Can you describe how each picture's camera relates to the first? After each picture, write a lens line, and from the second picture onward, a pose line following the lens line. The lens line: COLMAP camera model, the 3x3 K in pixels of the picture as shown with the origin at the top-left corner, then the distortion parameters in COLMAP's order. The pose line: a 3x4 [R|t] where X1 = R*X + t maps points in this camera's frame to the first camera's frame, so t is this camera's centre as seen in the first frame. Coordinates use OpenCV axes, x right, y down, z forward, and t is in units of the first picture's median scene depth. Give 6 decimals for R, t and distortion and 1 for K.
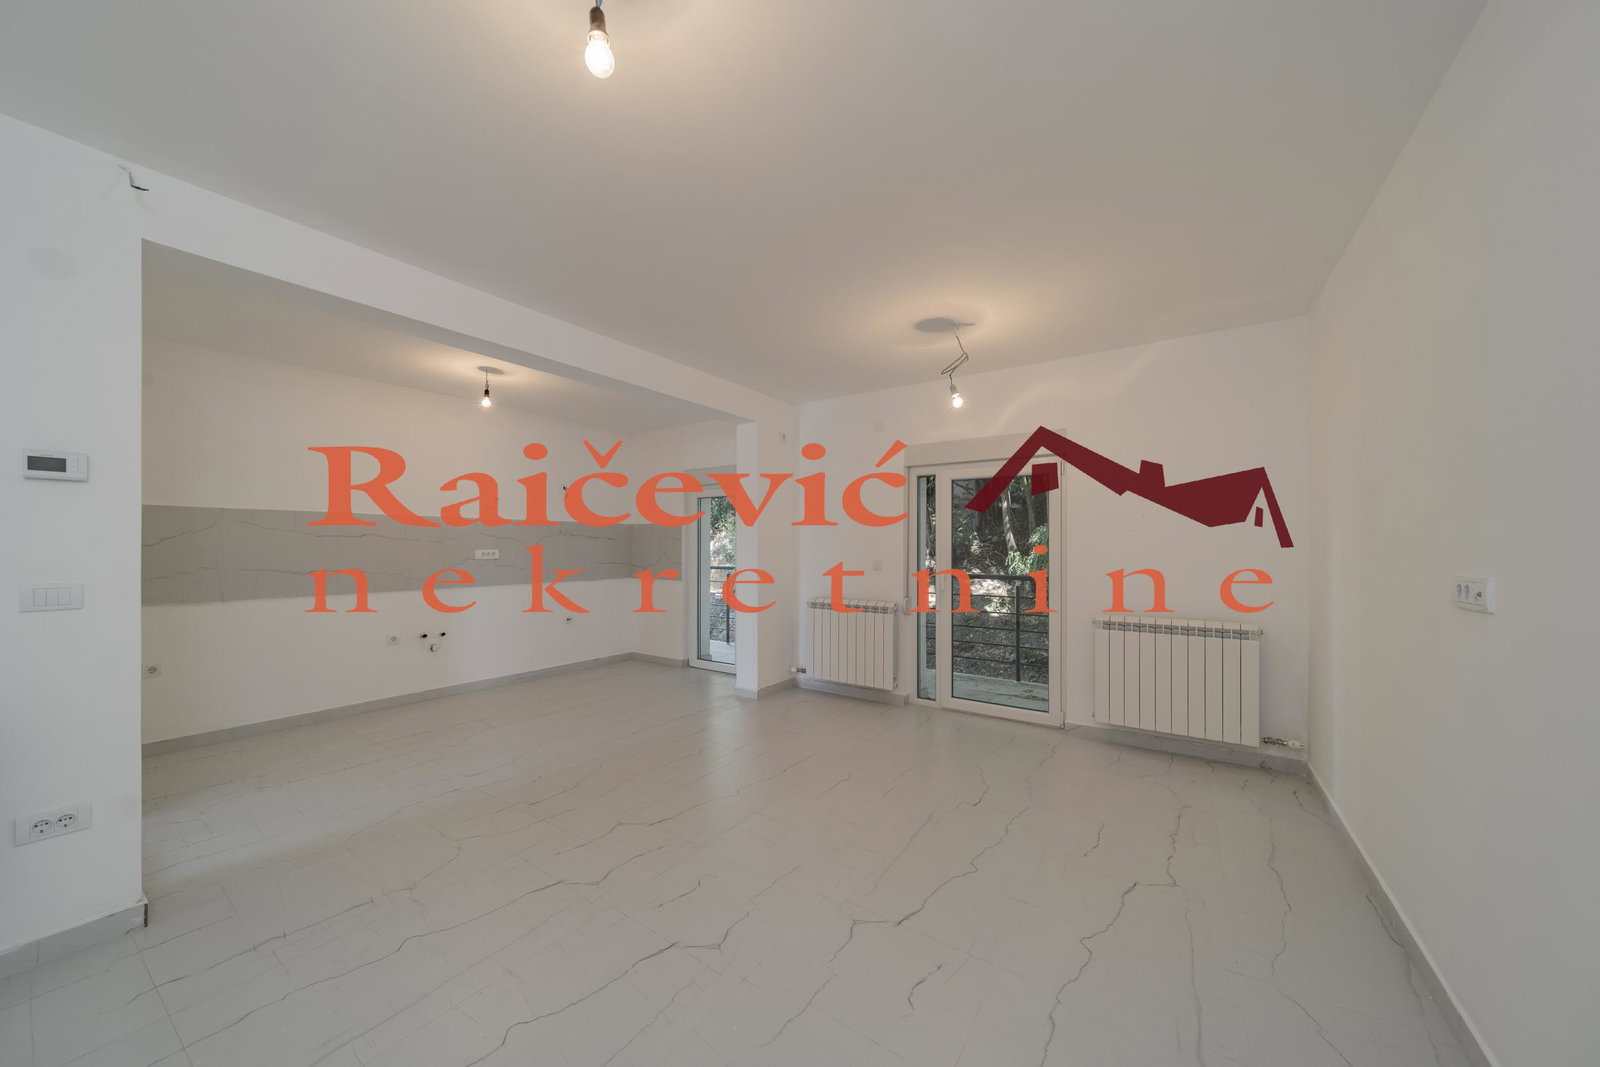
lens RADIAL K [[565.3, 0, 796.9], [0, 565.3, 539.5], [0, 0, 1]] dist [-0.000130, -0.000044]
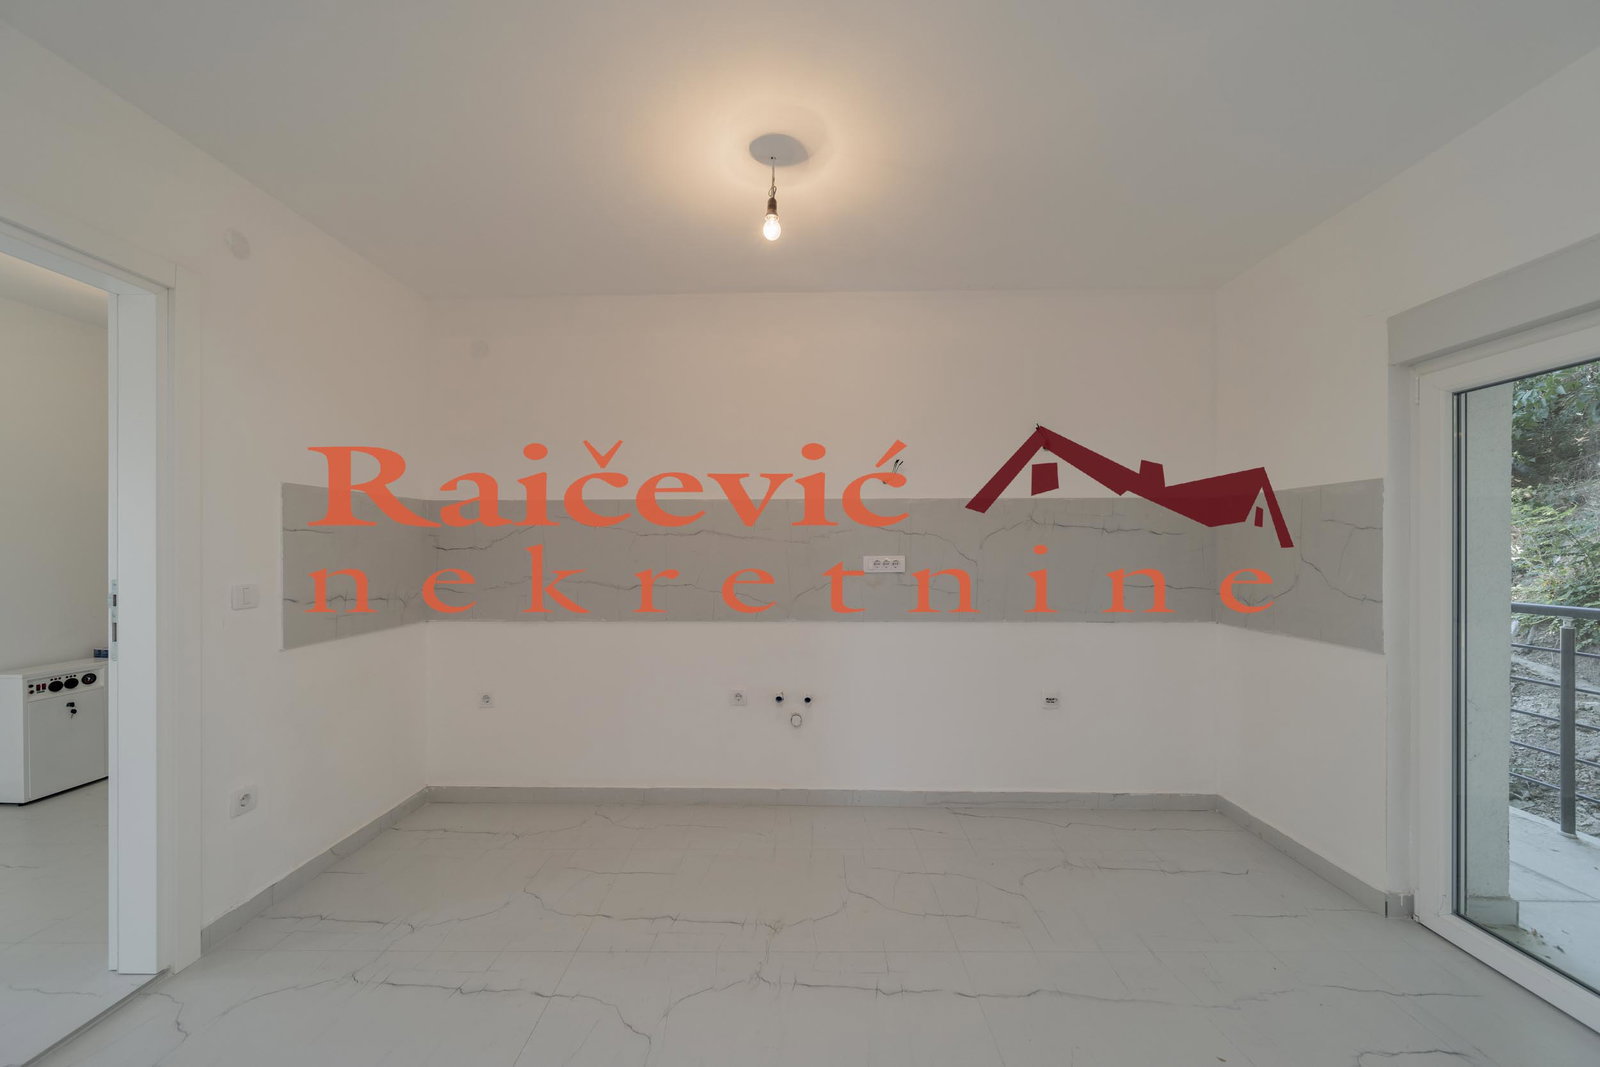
lens RADIAL K [[570.8, 0, 794.4], [0, 570.8, 550.3], [0, 0, 1]] dist [0.009123, 0.000030]
pose [[0.545872, -0.003175, -0.837862, -0.131868], [0.012821, 0.999907, 0.004564, 0.009521], [0.837770, -0.013234, 0.545862, 0.642290]]
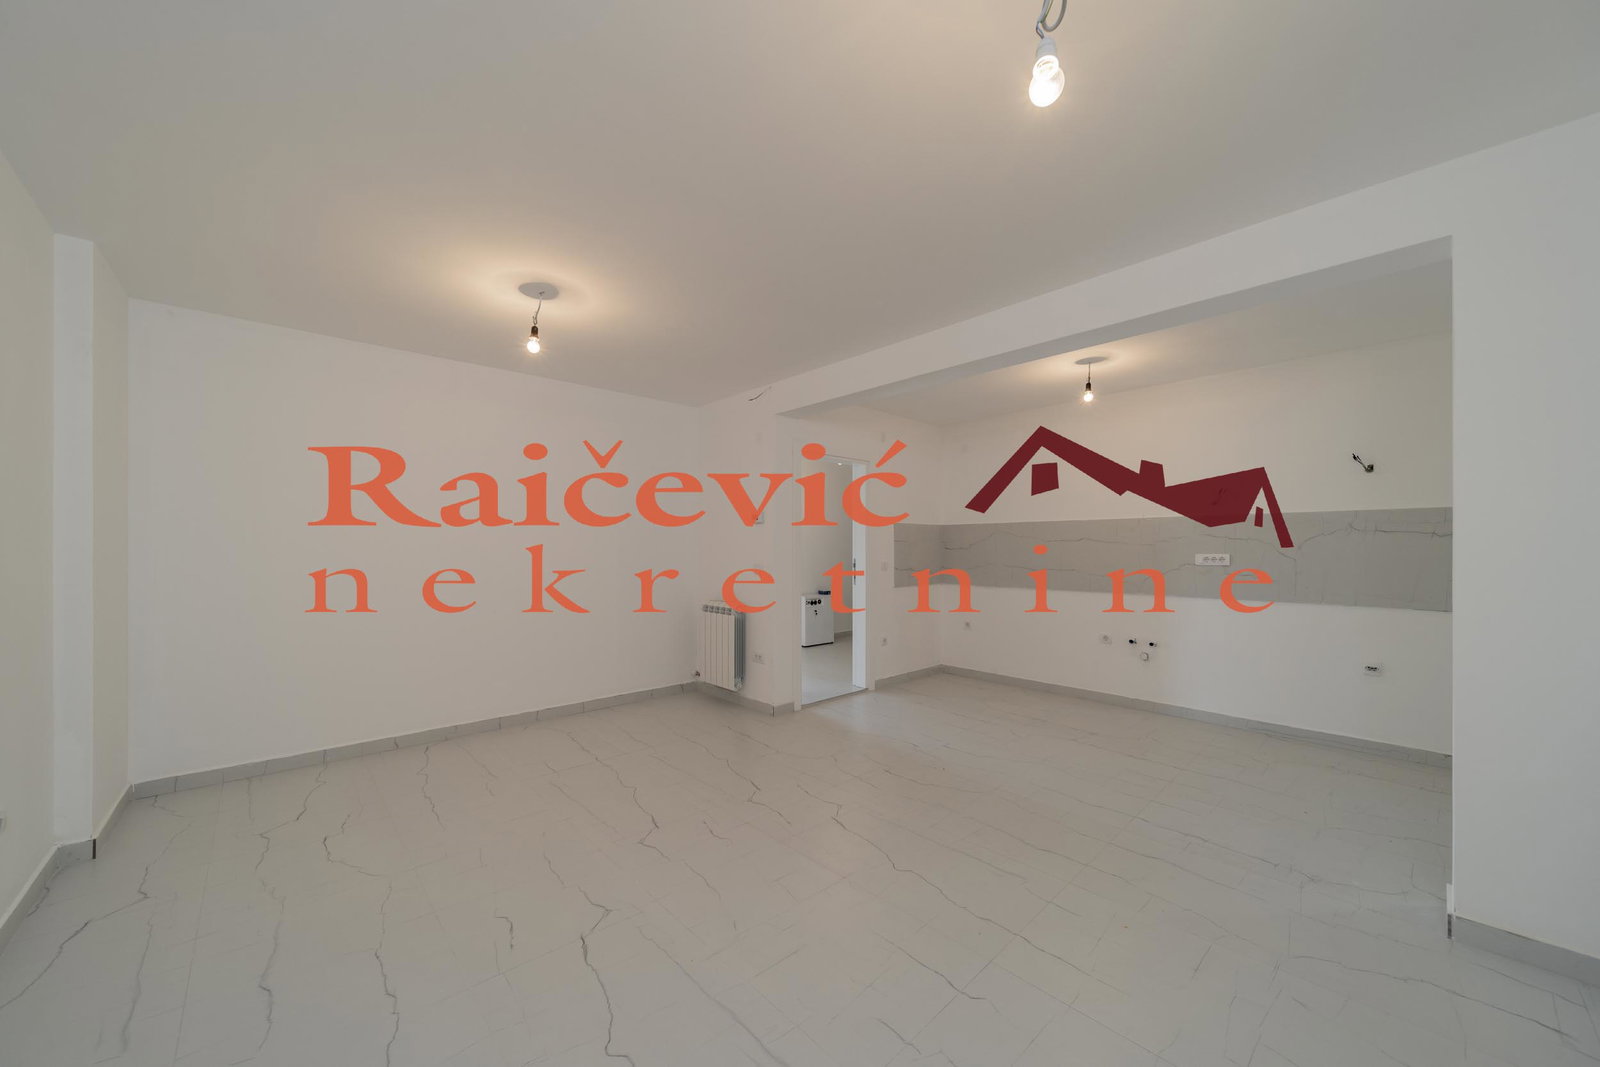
lens RADIAL K [[570.8, 0, 794.4], [0, 570.8, 550.3], [0, 0, 1]] dist [0.009123, 0.000030]
pose [[-0.223637, -0.002389, -0.974669, 0.413619], [0.006975, 0.999967, -0.004051, 0.012341], [0.974647, -0.007704, -0.223614, 0.614239]]
